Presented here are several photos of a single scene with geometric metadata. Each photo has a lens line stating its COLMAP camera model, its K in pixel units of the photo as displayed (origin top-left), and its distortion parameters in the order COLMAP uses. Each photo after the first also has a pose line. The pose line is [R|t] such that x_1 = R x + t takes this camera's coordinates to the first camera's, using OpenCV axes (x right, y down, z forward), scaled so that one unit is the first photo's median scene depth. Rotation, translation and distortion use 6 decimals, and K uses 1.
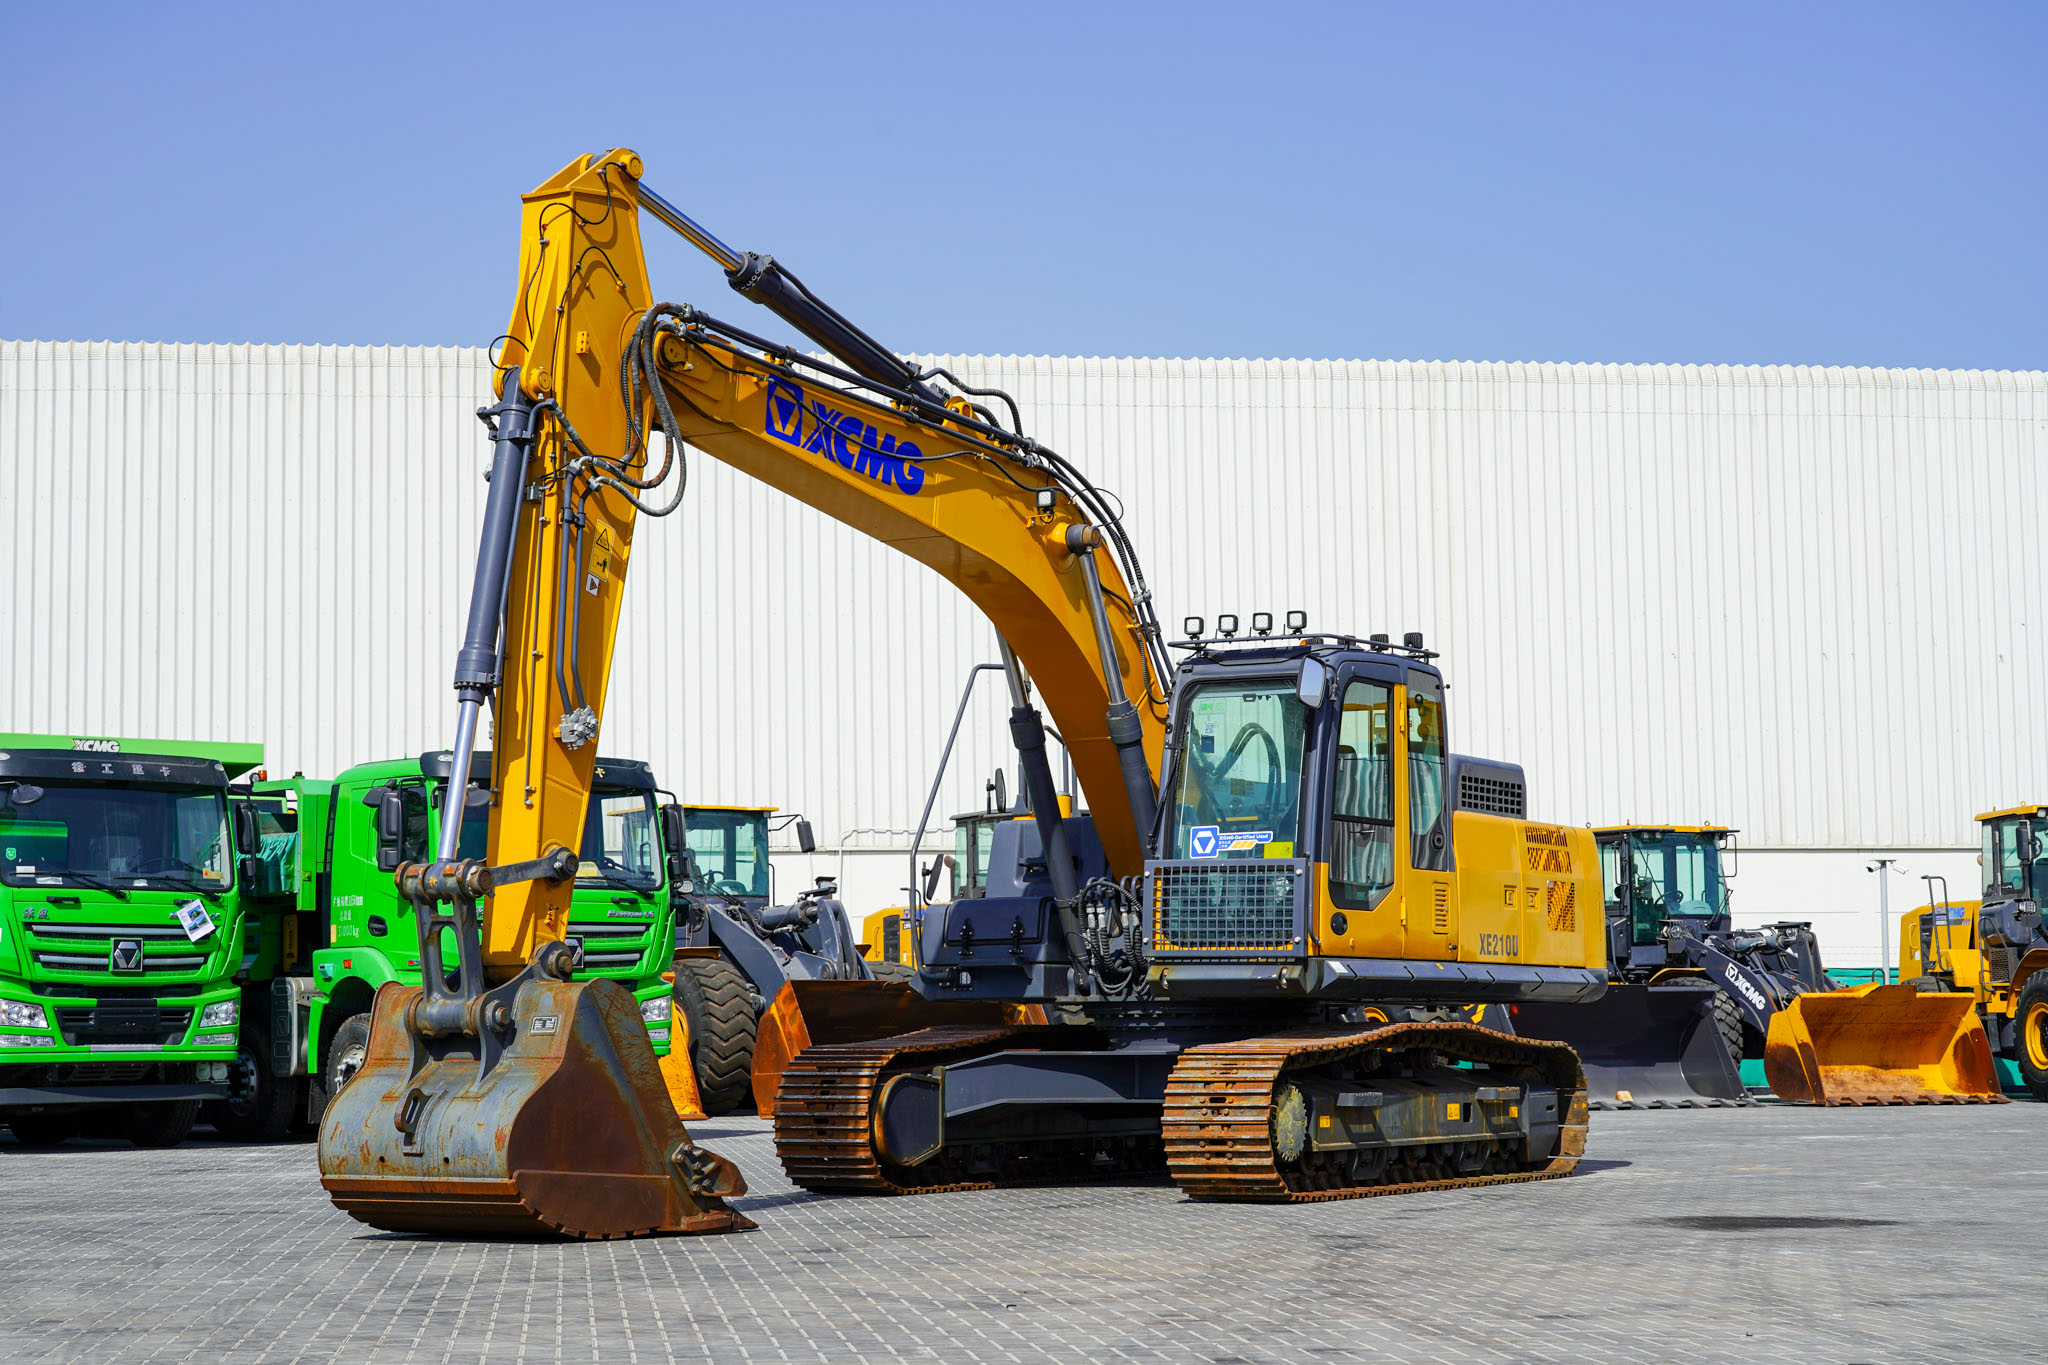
lens RADIAL K [[3732.3, 0, 1024.0], [0, 3732.3, 682.5], [0, 0, 1]] dist [0.010748, 0.024232]
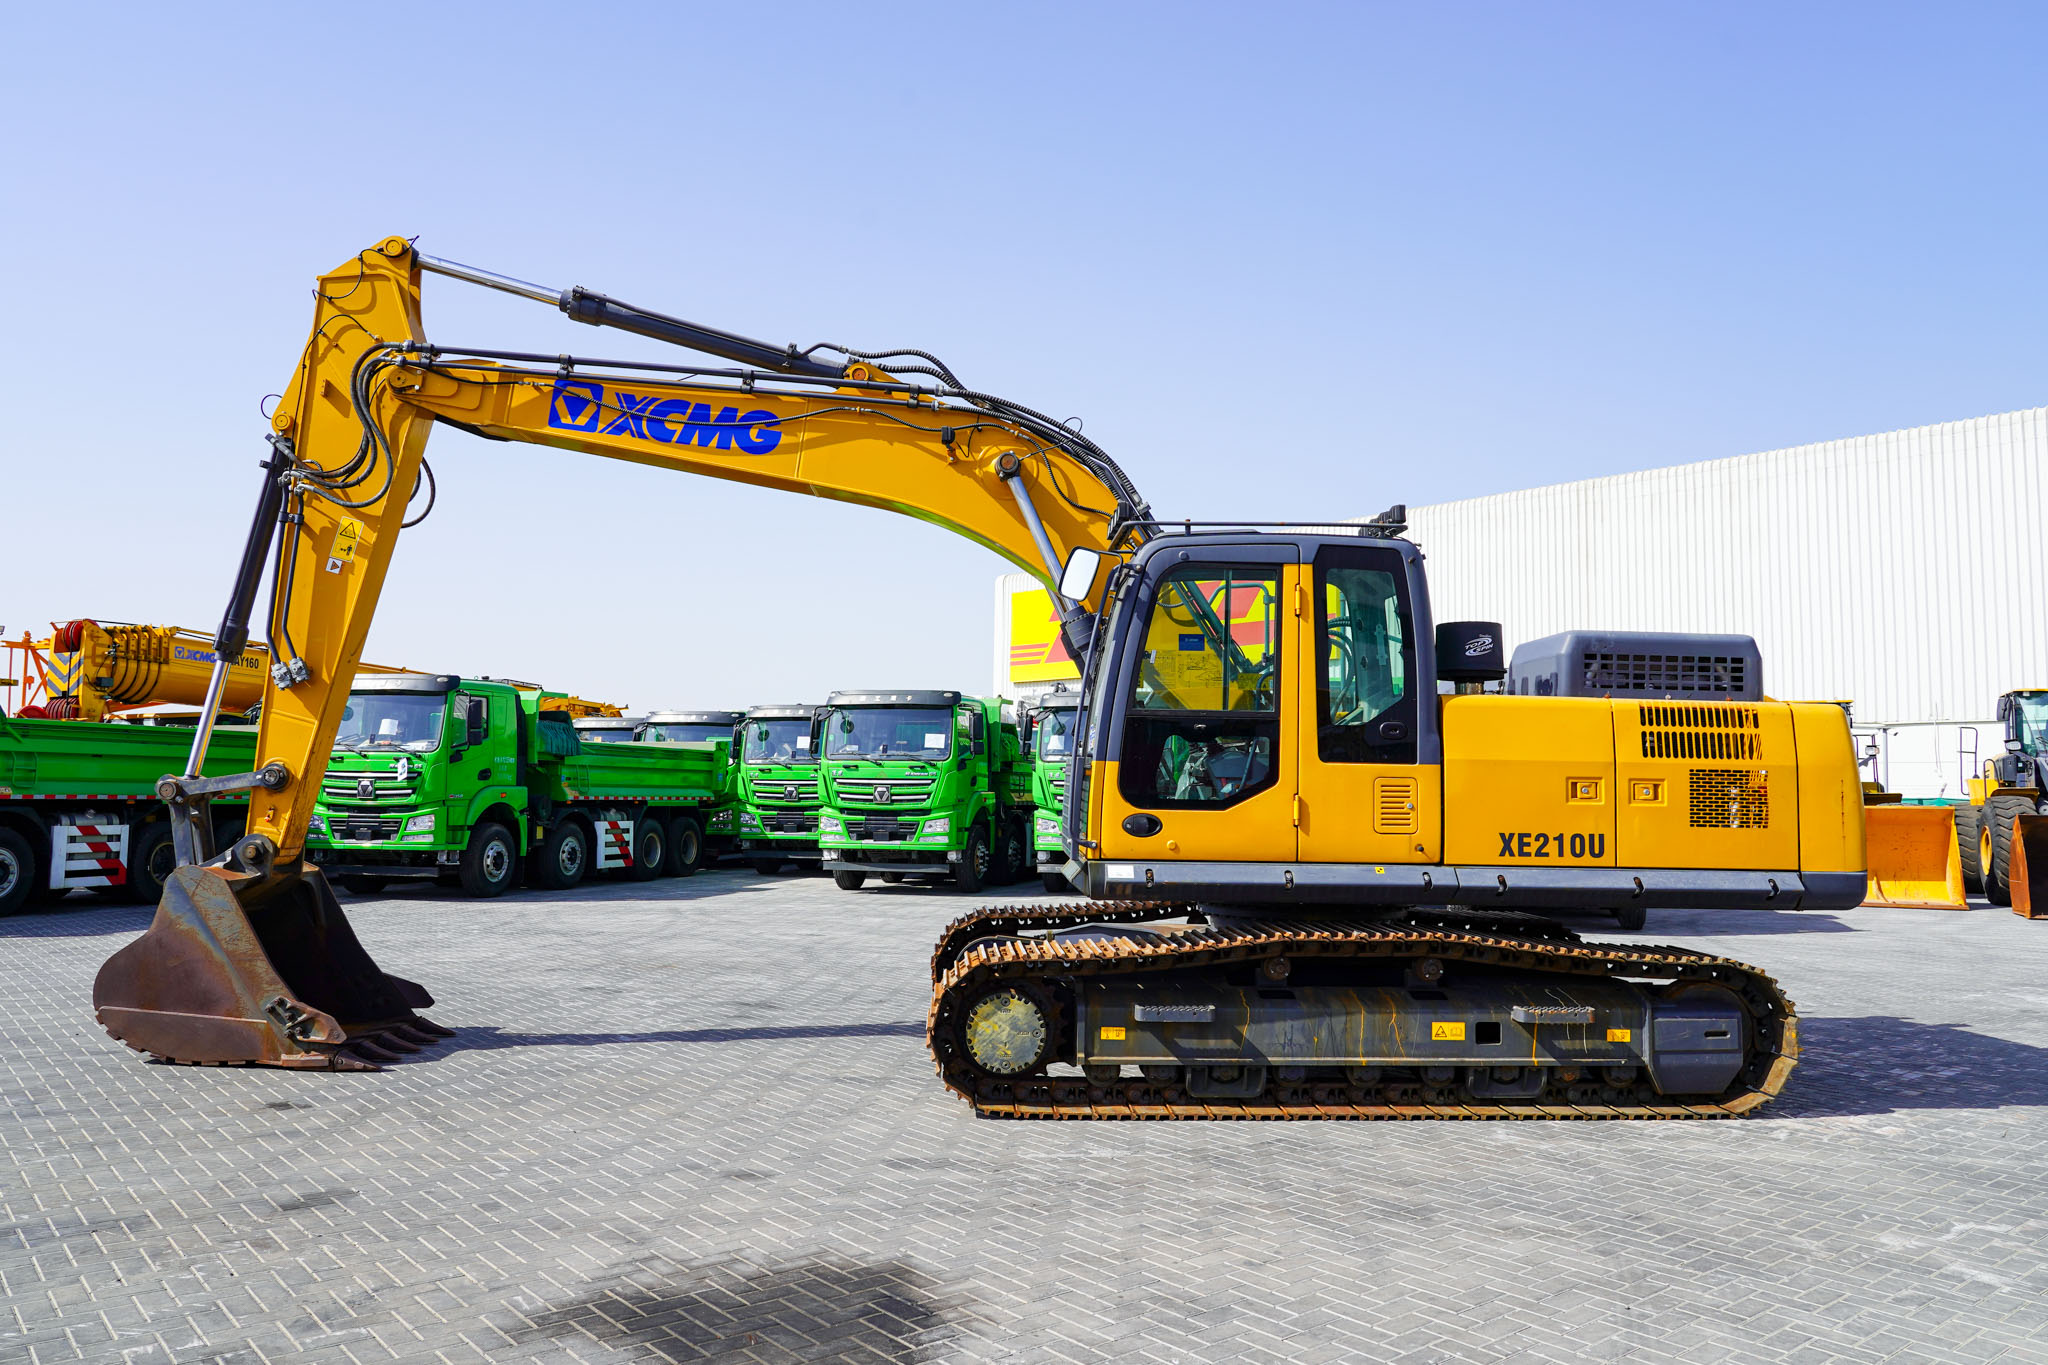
lens RADIAL K [[1485.5, 0, 1024.0], [0, 1485.5, 682.5], [0, 0, 1]] dist [-0.034481, 0.012785]
pose [[0.538764, -0.045795, -0.841211, 0.348679], [0.061079, 0.998017, -0.015212, 0.029261], [0.840240, -0.043185, 0.540493, 0.697804]]
